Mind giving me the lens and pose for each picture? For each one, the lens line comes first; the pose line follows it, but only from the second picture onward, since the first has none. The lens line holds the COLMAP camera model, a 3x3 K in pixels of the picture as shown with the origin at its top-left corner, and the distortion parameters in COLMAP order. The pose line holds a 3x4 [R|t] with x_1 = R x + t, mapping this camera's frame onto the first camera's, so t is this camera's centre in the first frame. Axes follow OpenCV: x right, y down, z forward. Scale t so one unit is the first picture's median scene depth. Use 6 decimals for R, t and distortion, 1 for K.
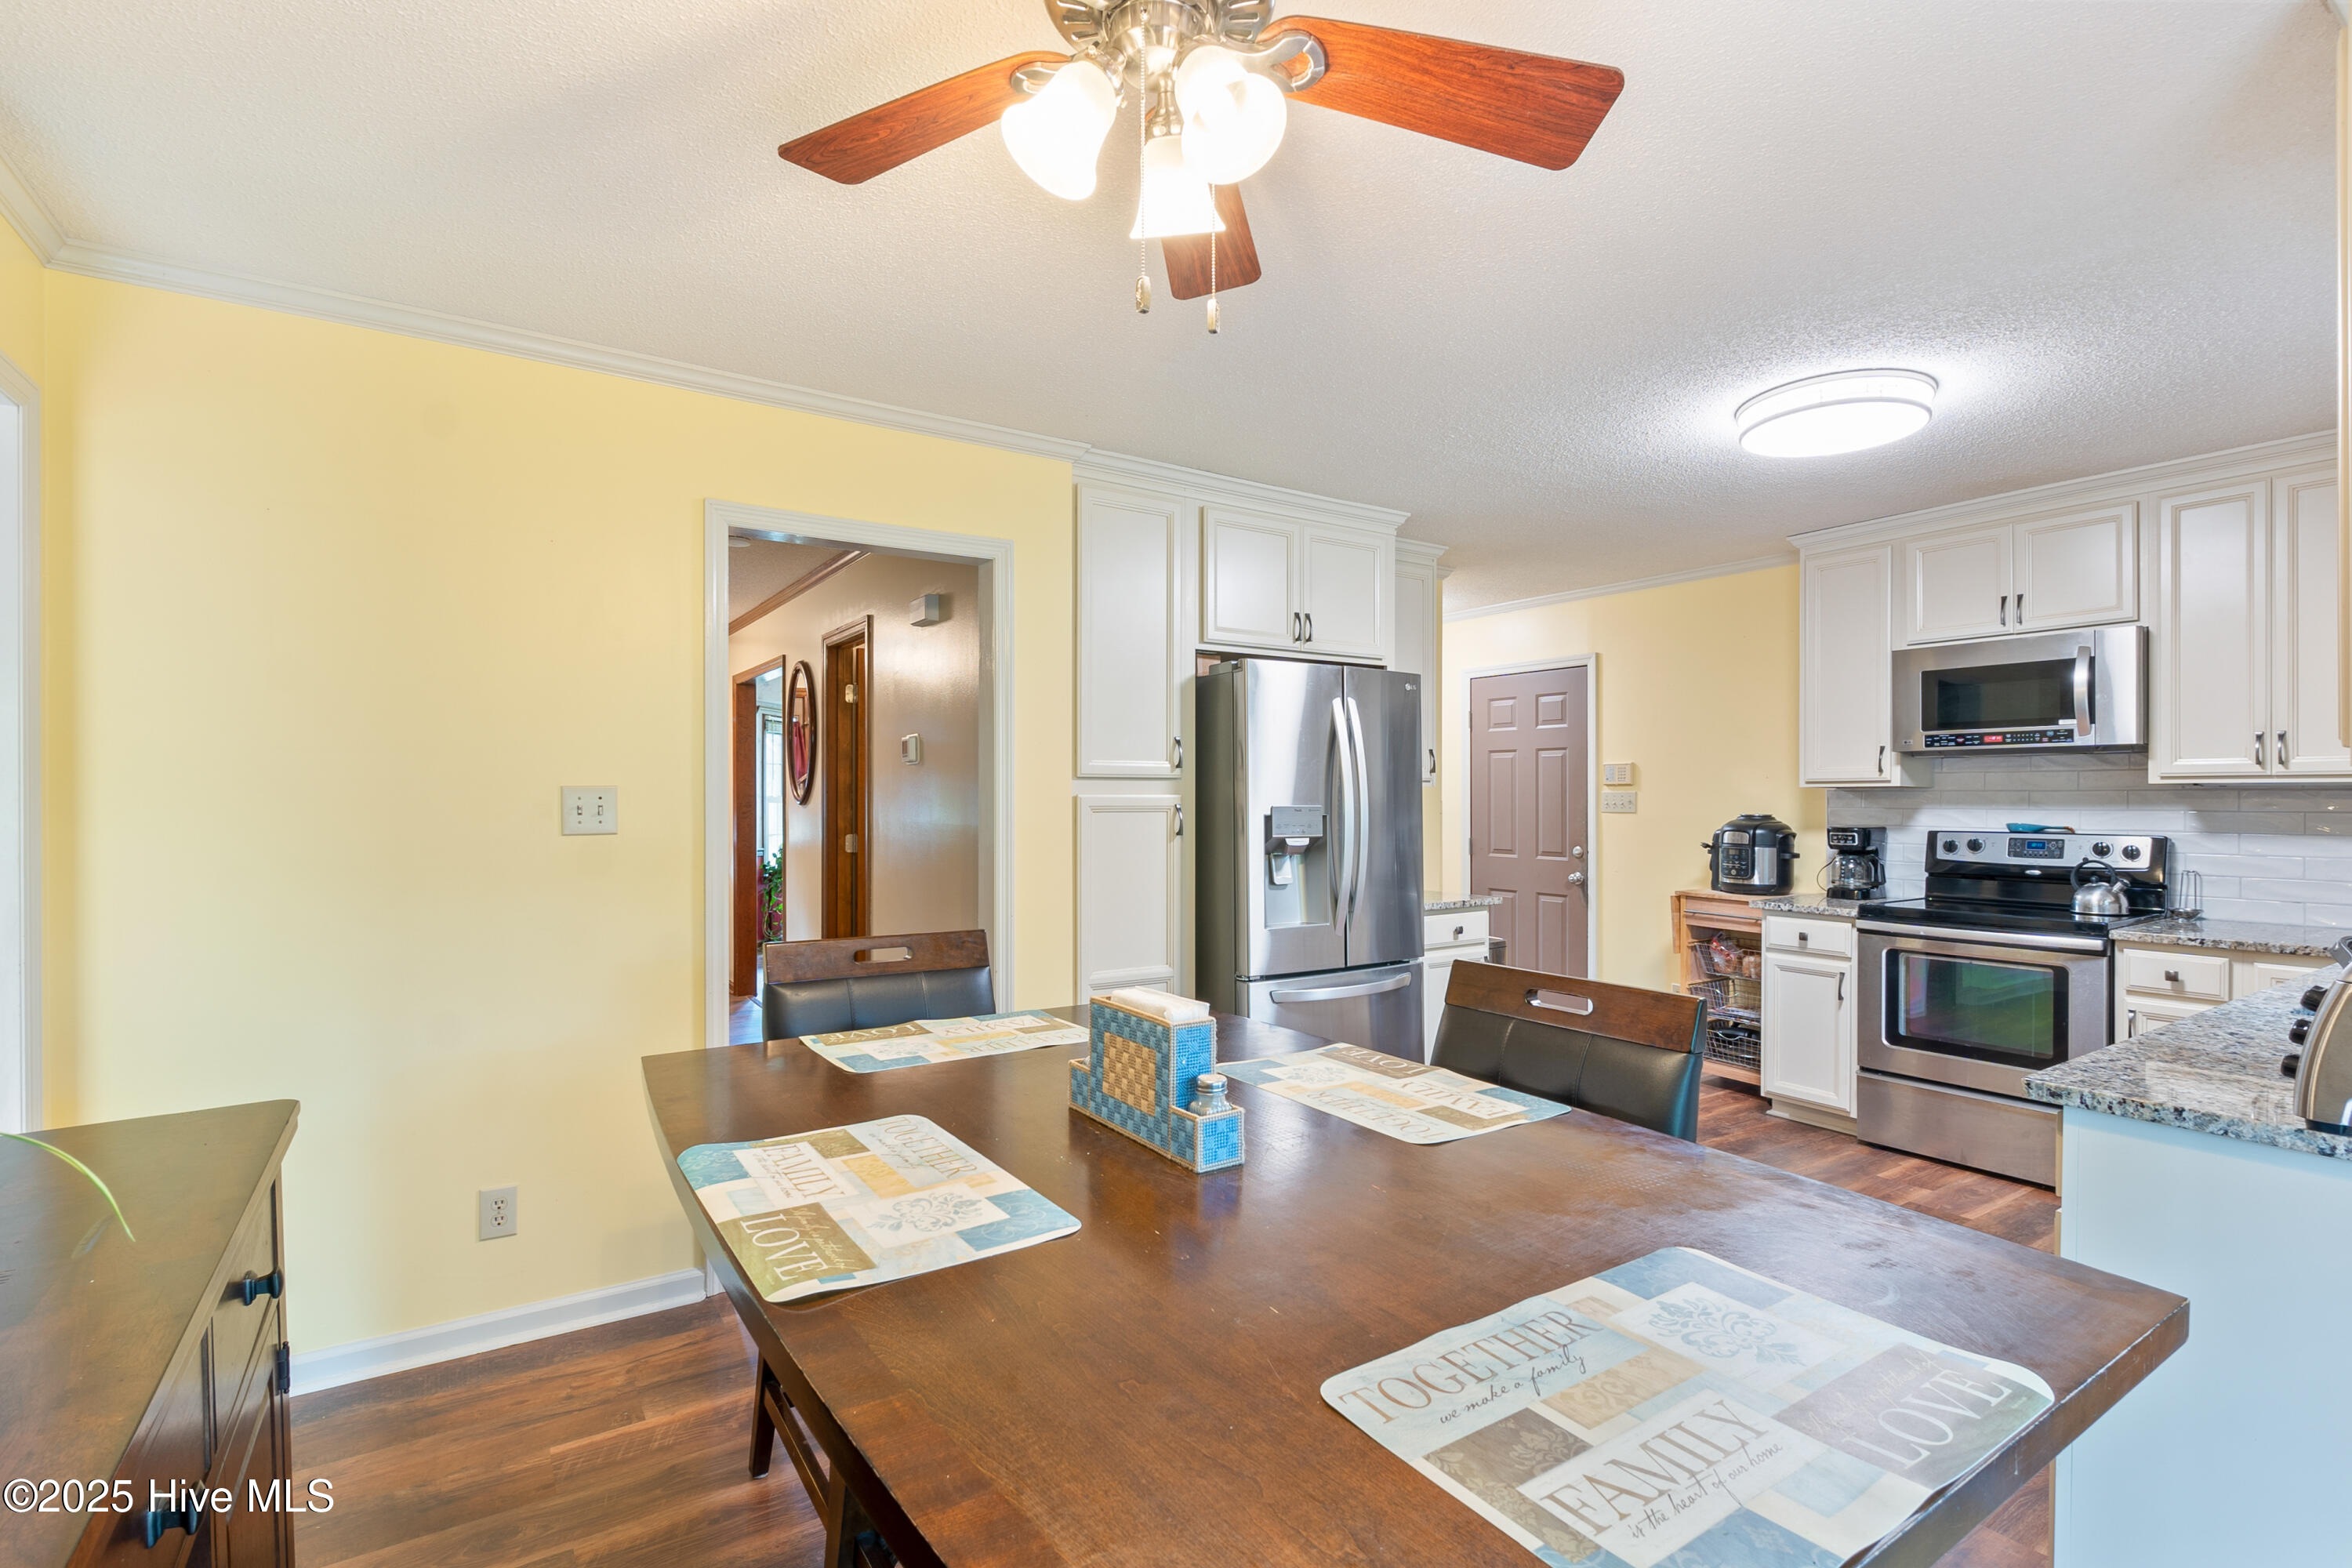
lens RADIAL K [[1080.8, 0, 1181.8], [0, 1080.8, 779.8], [0, 0, 1]] dist [-0.005815, -0.000852]
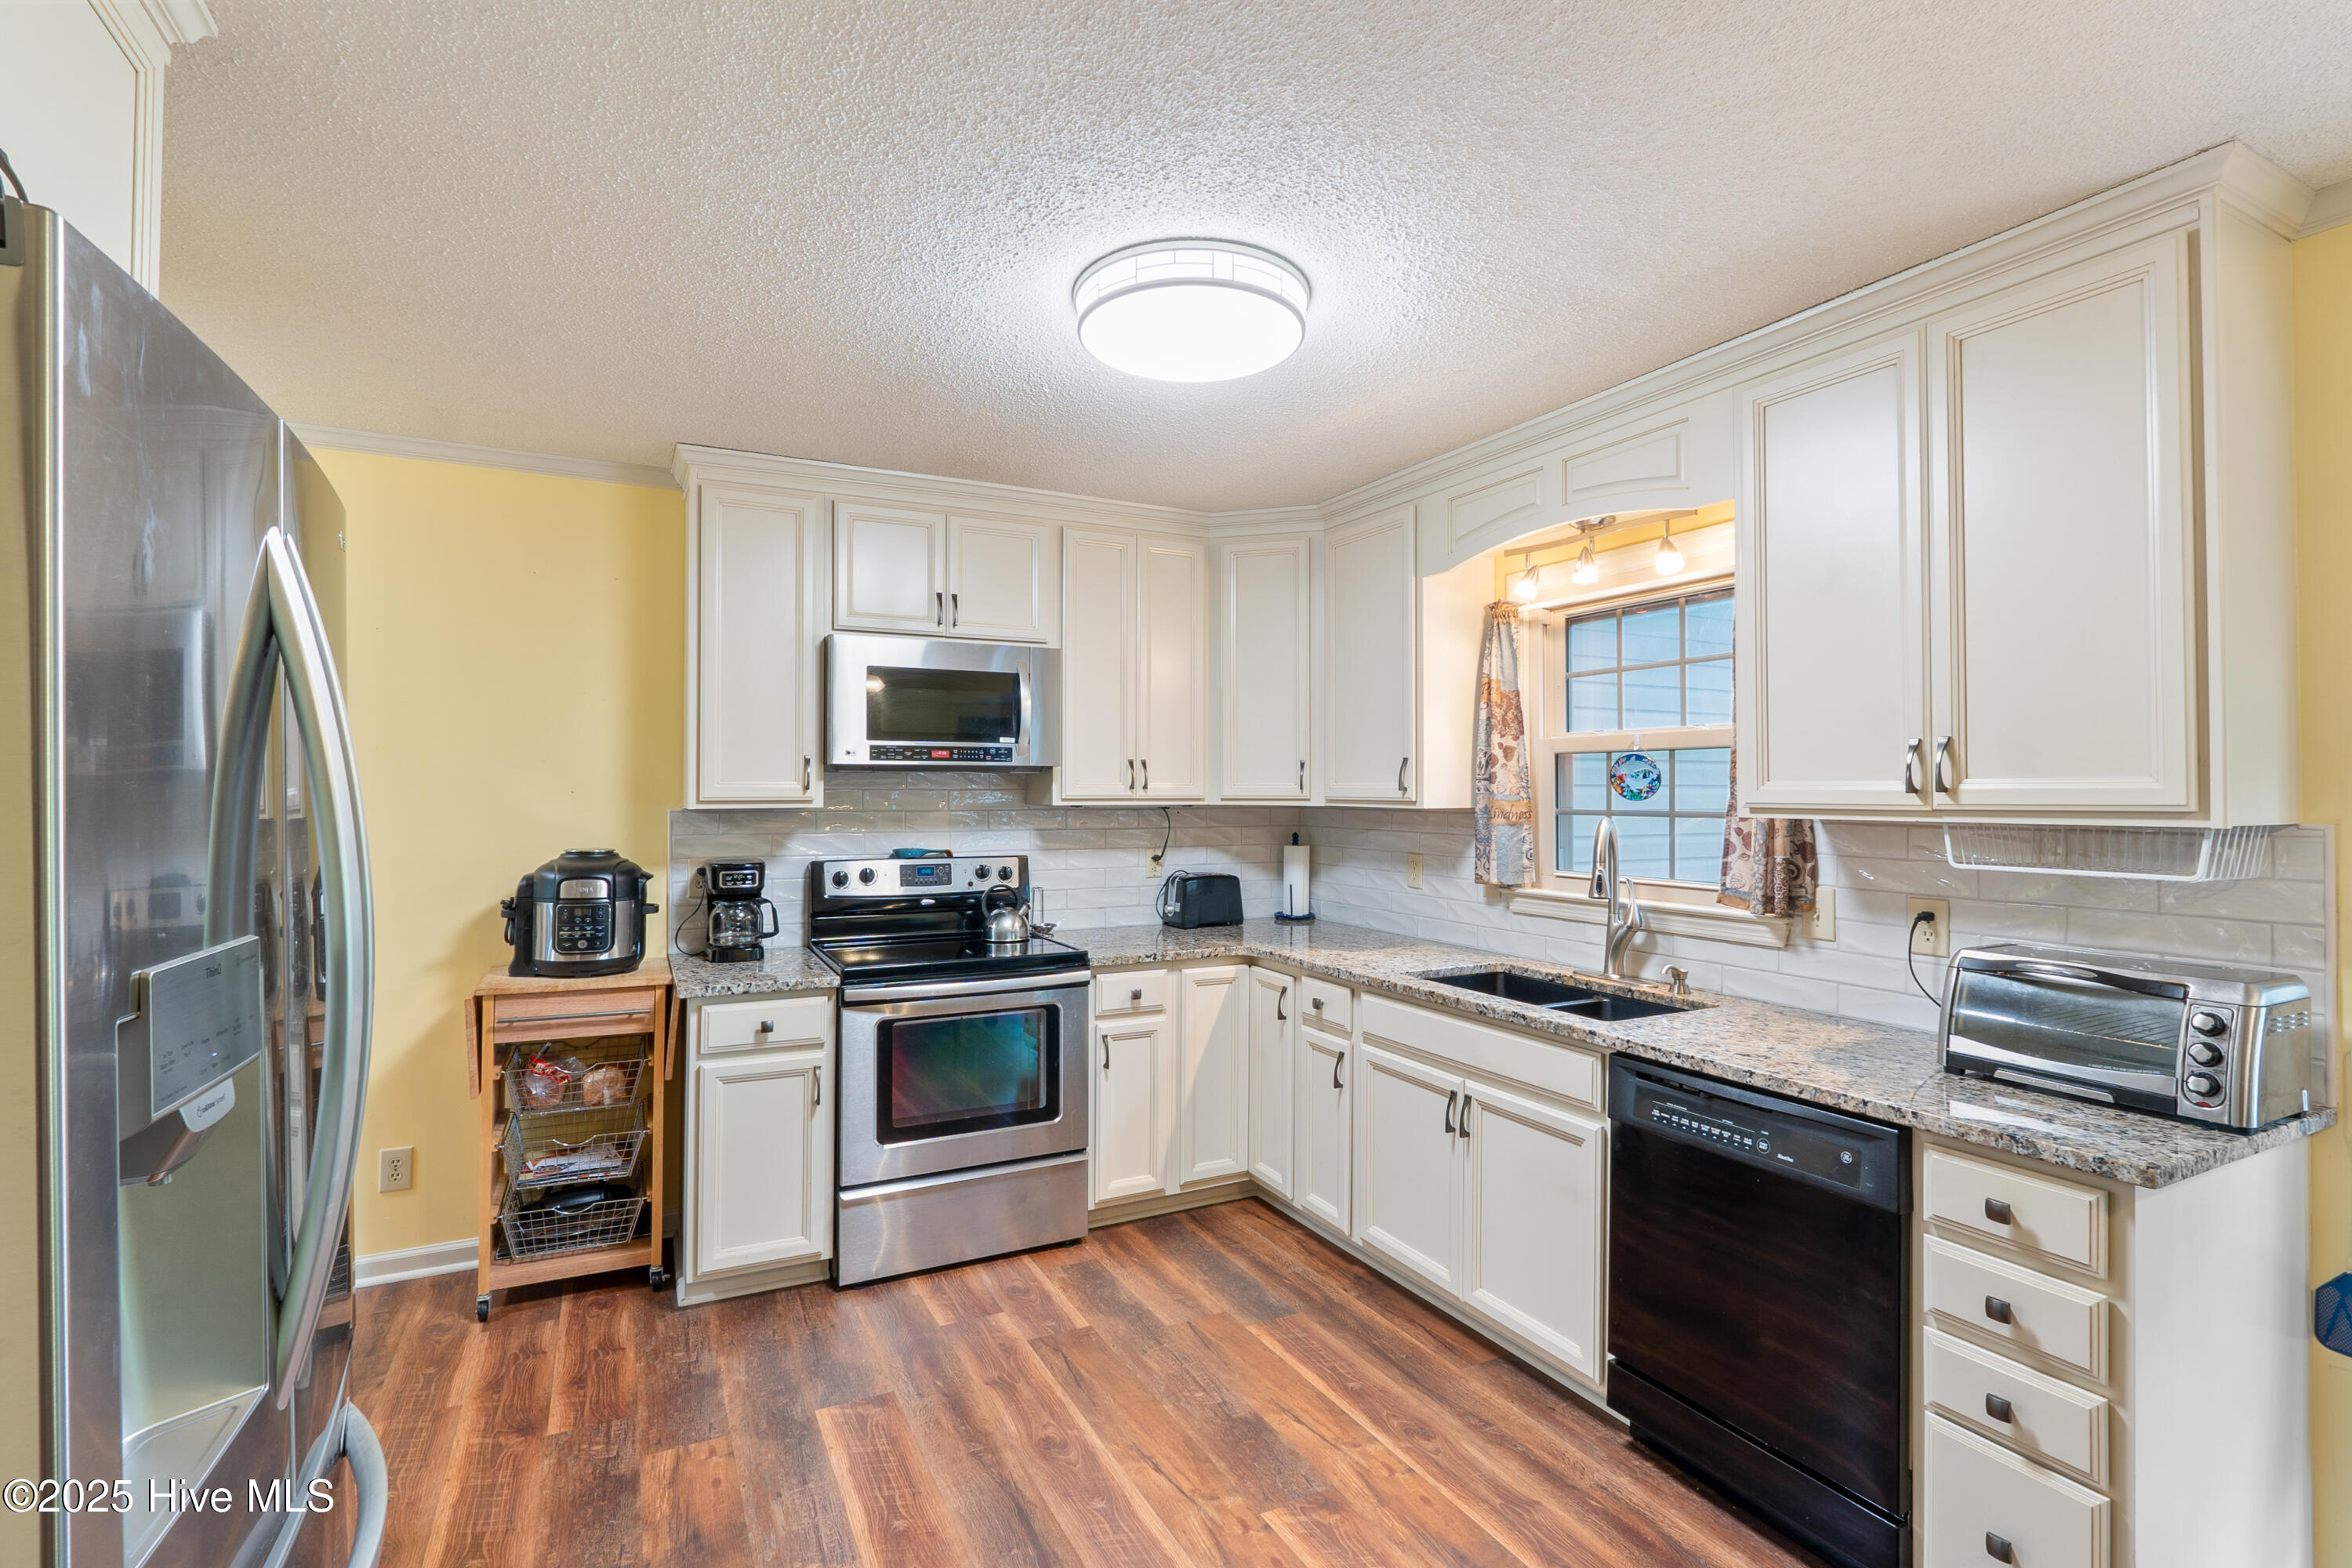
lens RADIAL K [[1080.8, 0, 1181.8], [0, 1080.8, 779.8], [0, 0, 1]] dist [-0.005815, -0.000852]
pose [[0.116366, 0.011410, 0.993141, -0.086030], [-0.015437, 0.999834, -0.009678, -0.011230], [-0.993086, -0.014205, 0.116523, 0.678795]]
